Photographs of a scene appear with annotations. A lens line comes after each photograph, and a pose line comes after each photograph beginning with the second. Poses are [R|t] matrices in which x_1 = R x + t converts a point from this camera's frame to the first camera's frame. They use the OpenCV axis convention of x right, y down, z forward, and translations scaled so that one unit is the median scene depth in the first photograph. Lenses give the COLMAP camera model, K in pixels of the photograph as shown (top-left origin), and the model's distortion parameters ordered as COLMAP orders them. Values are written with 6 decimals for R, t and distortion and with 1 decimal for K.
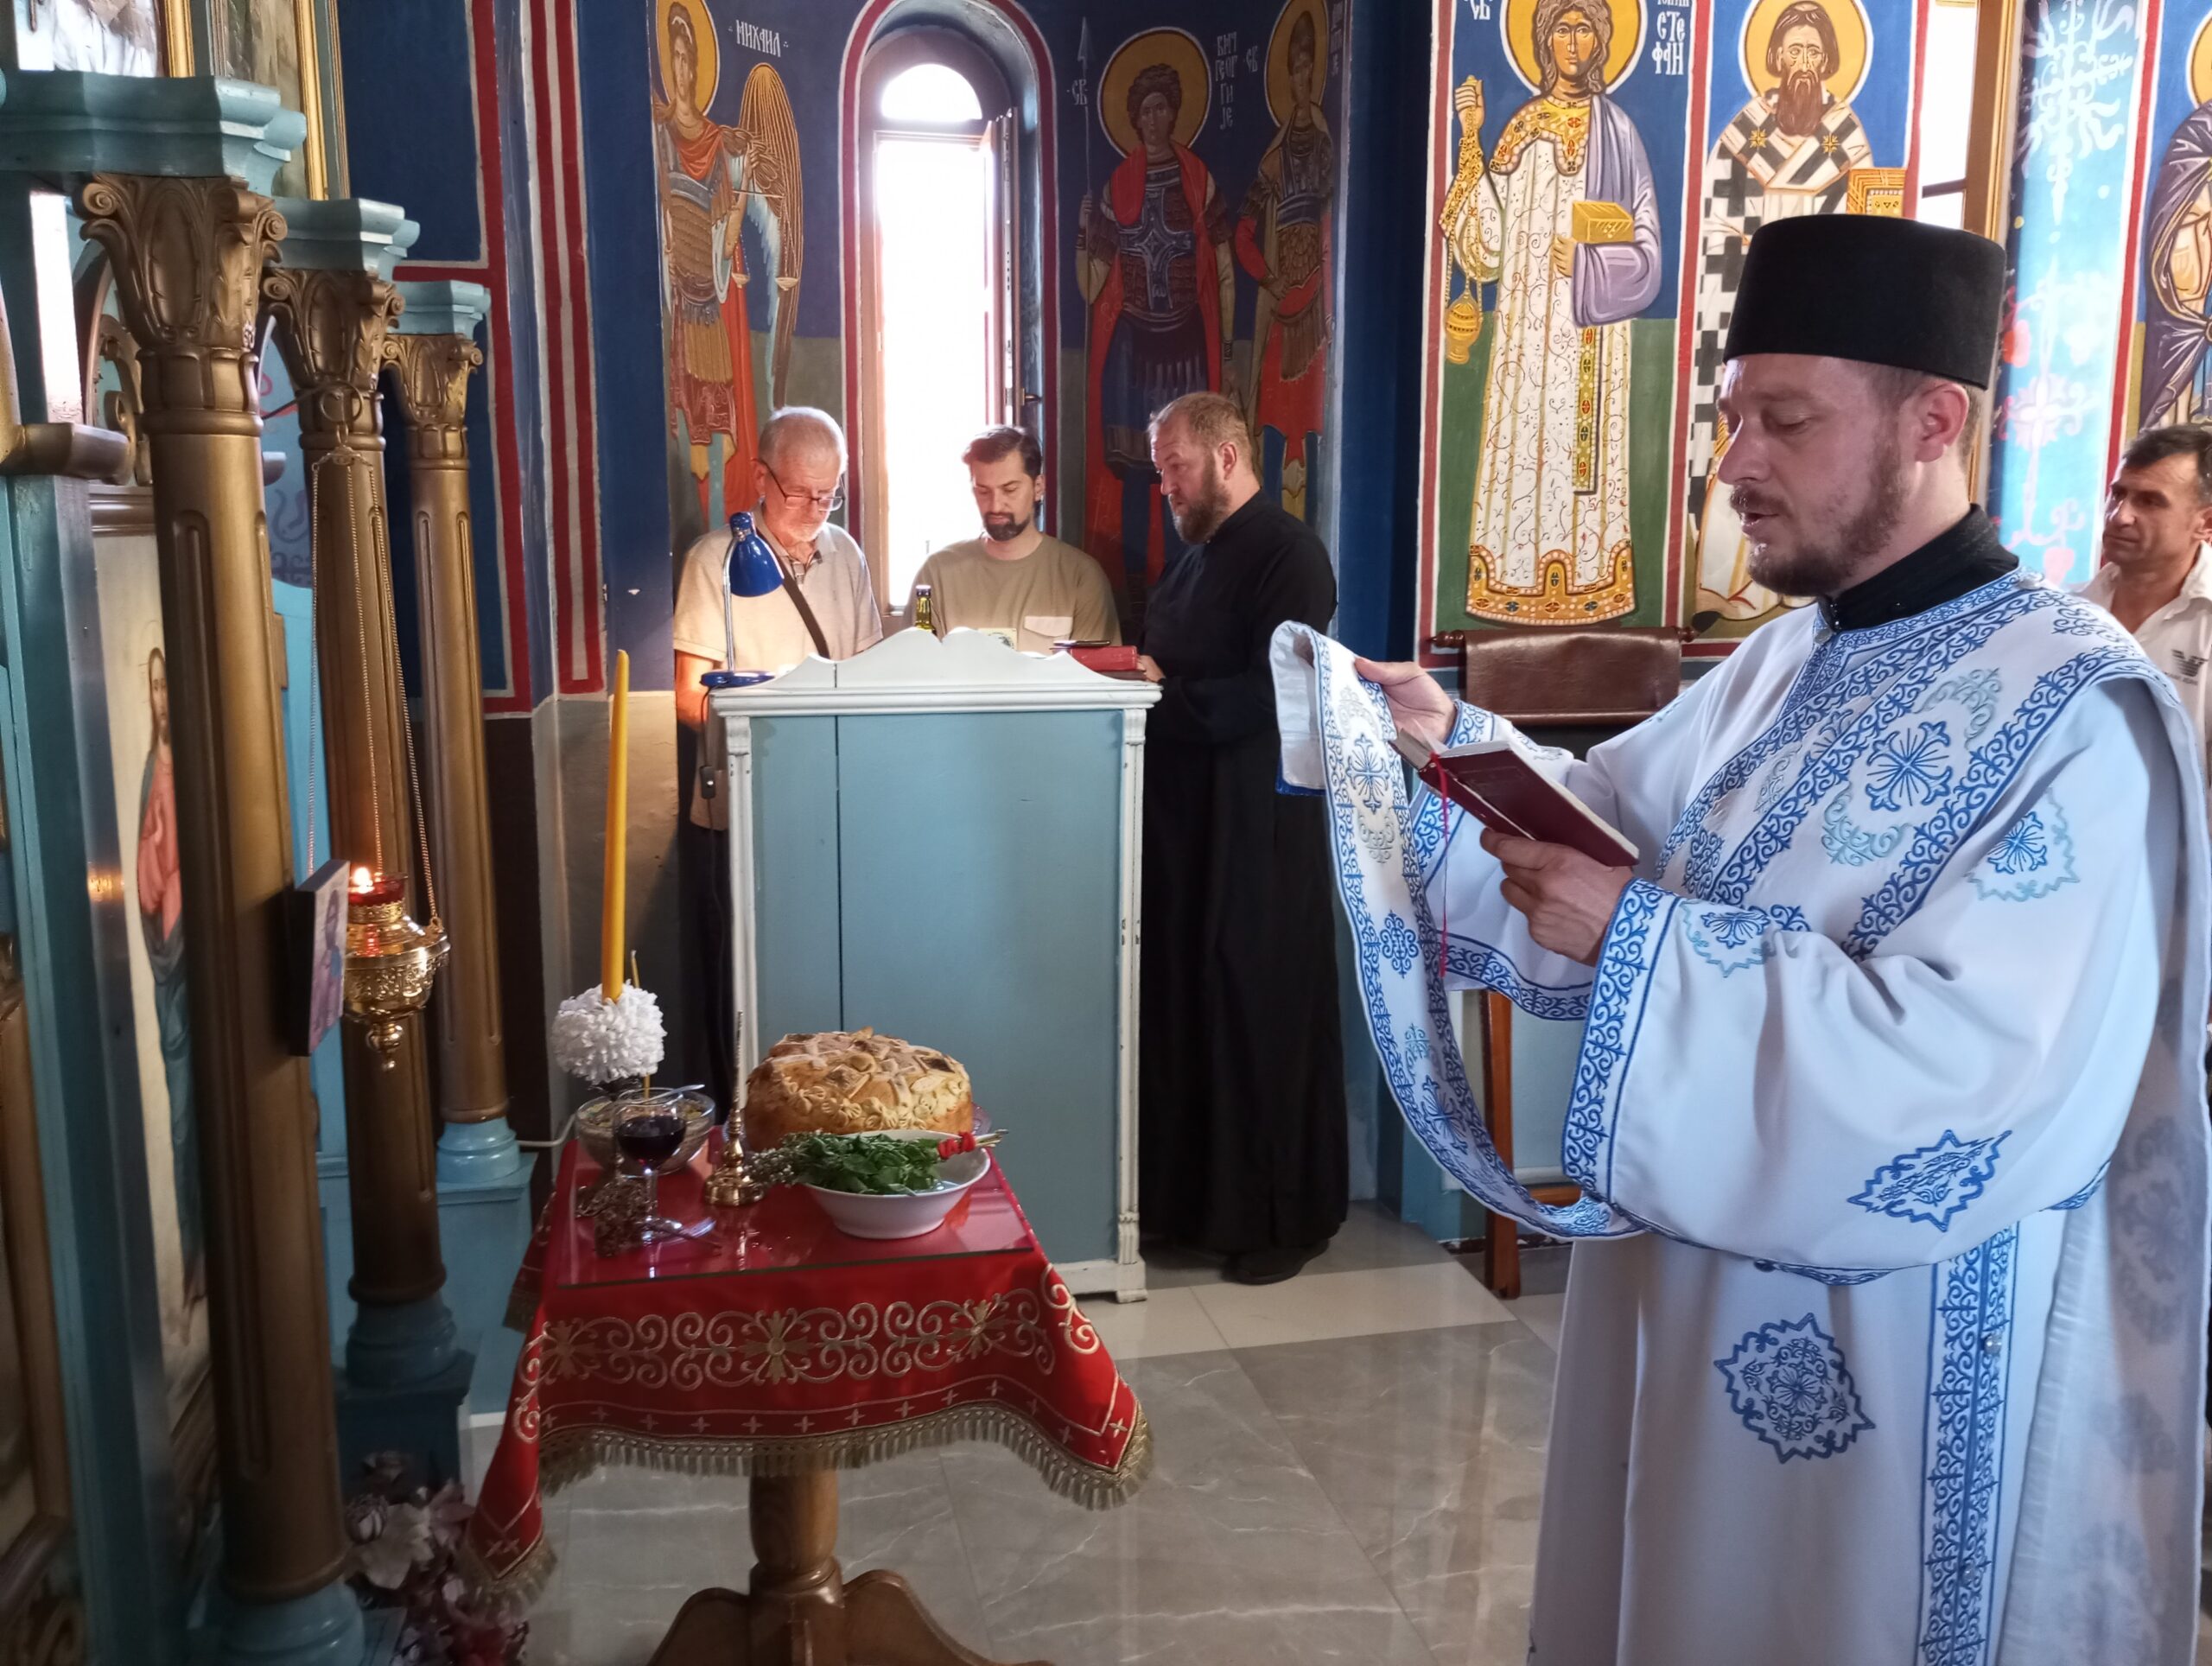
lens RADIAL K [[1813.6, 0, 1106.0], [0, 1813.6, 833.0], [0, 0, 1]] dist [0.075646, -0.096625]
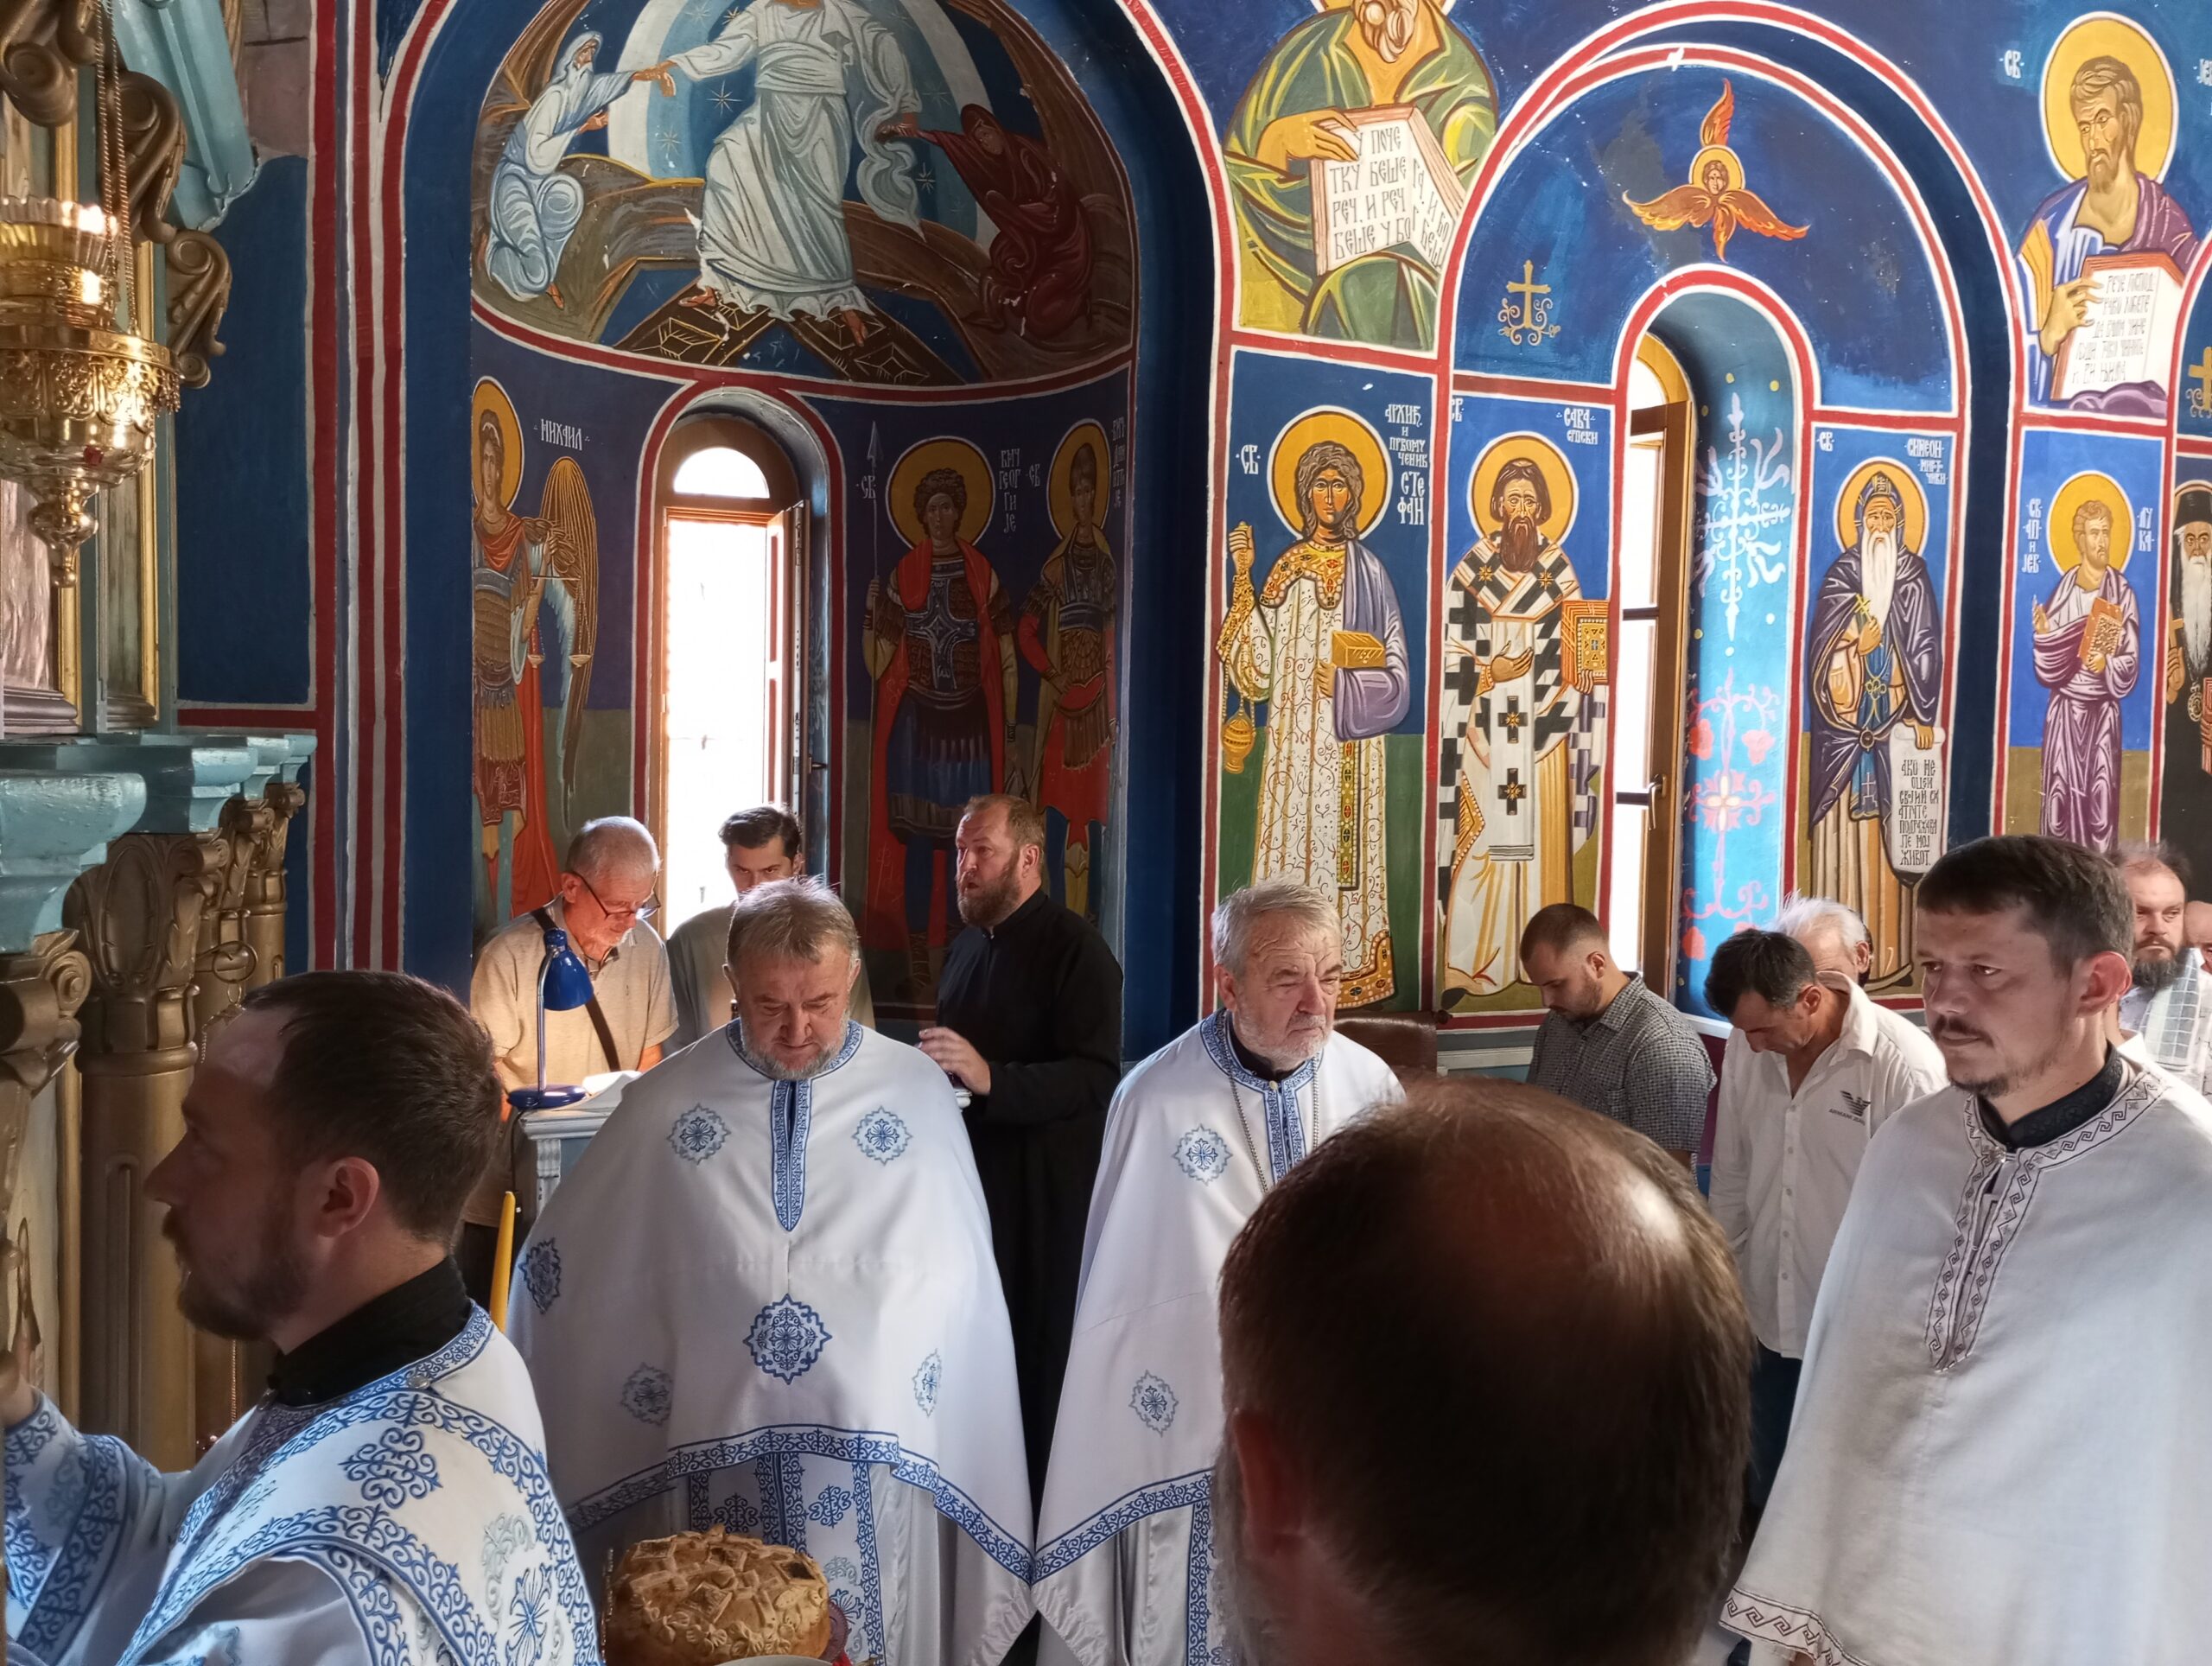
lens RADIAL K [[1805.5, 0, 1101.2], [0, 1805.5, 838.6], [0, 0, 1]] dist [0.078042, -0.102118]
pose [[0.986810, 0.010963, 0.161510, -0.056548], [0.007767, 0.993348, -0.114885, -0.093124], [-0.161695, 0.114624, 0.980161, -0.033454]]
